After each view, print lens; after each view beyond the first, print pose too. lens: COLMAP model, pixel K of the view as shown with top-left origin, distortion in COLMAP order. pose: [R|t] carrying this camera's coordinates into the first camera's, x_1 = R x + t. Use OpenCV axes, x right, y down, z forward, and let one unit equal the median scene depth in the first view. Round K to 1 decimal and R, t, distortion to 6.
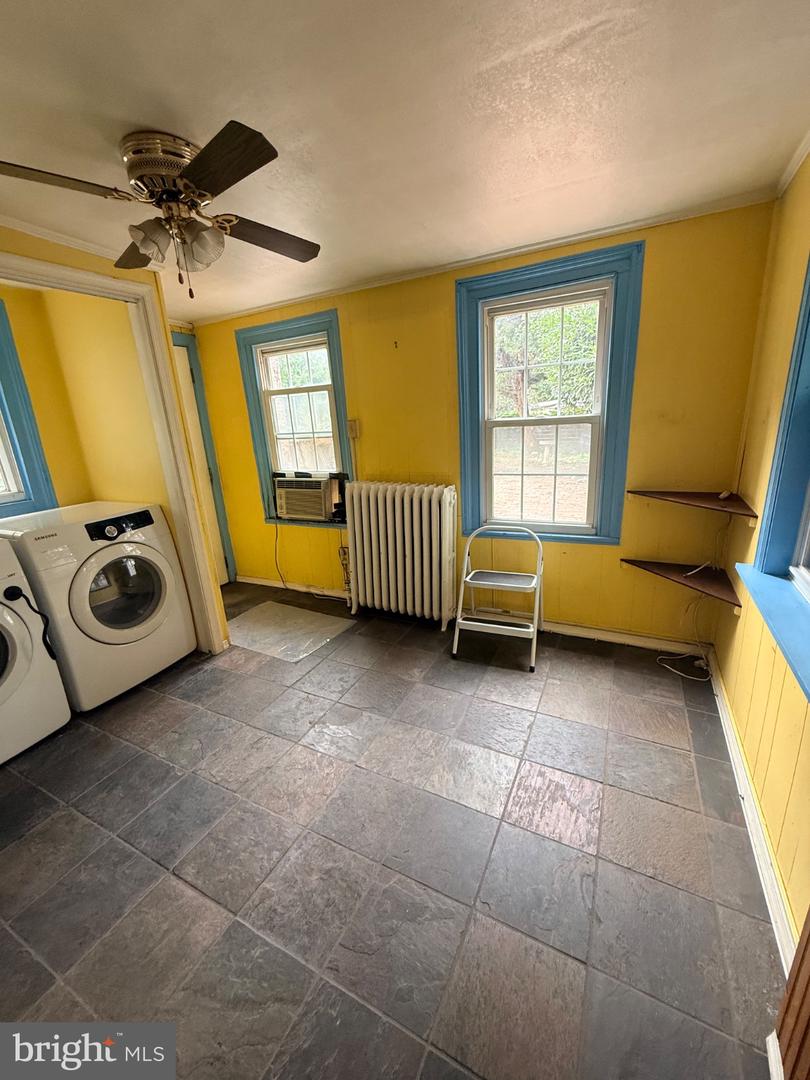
lens RADIAL K [[433.7, 0, 405.0], [0, 433.7, 540.0], [0, 0, 1]] dist [0.014767, 0.000007]
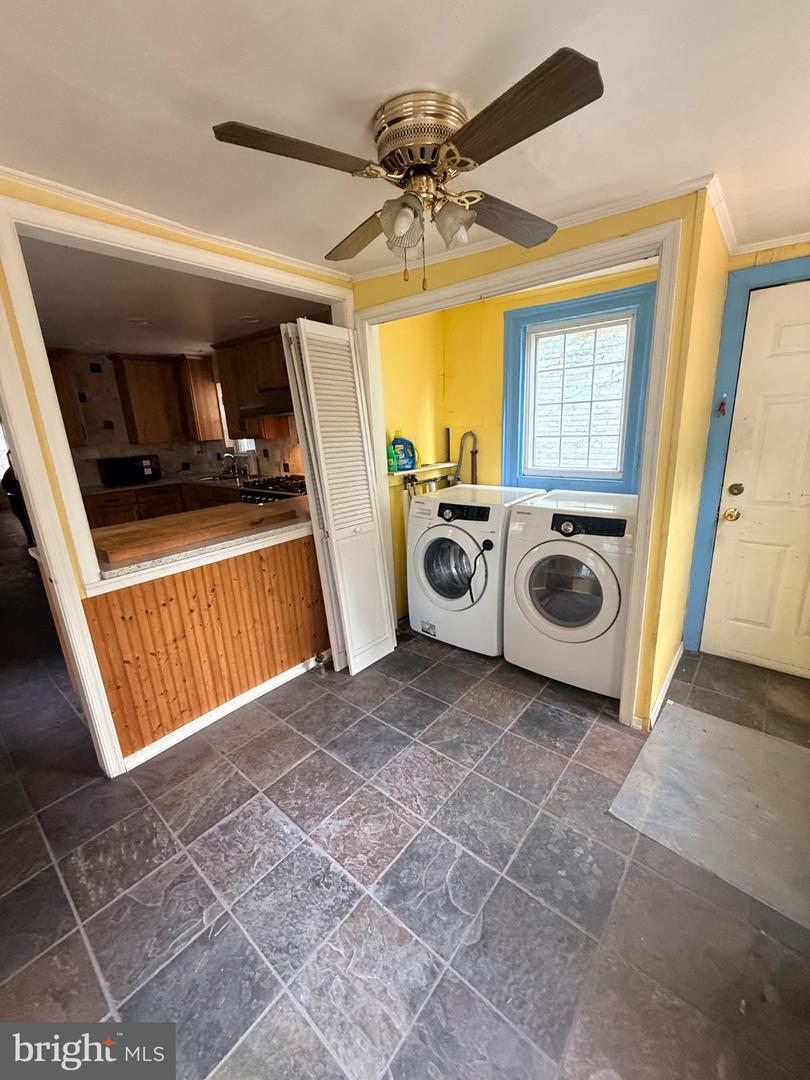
lens RADIAL K [[433.7, 0, 405.0], [0, 433.7, 540.0], [0, 0, 1]] dist [0.014767, 0.000007]
pose [[-0.219579, 0.315951, -0.923017, 0.303709], [-0.220706, 0.905491, 0.362456, -0.263959], [0.950302, 0.283303, -0.129094, 0.800853]]
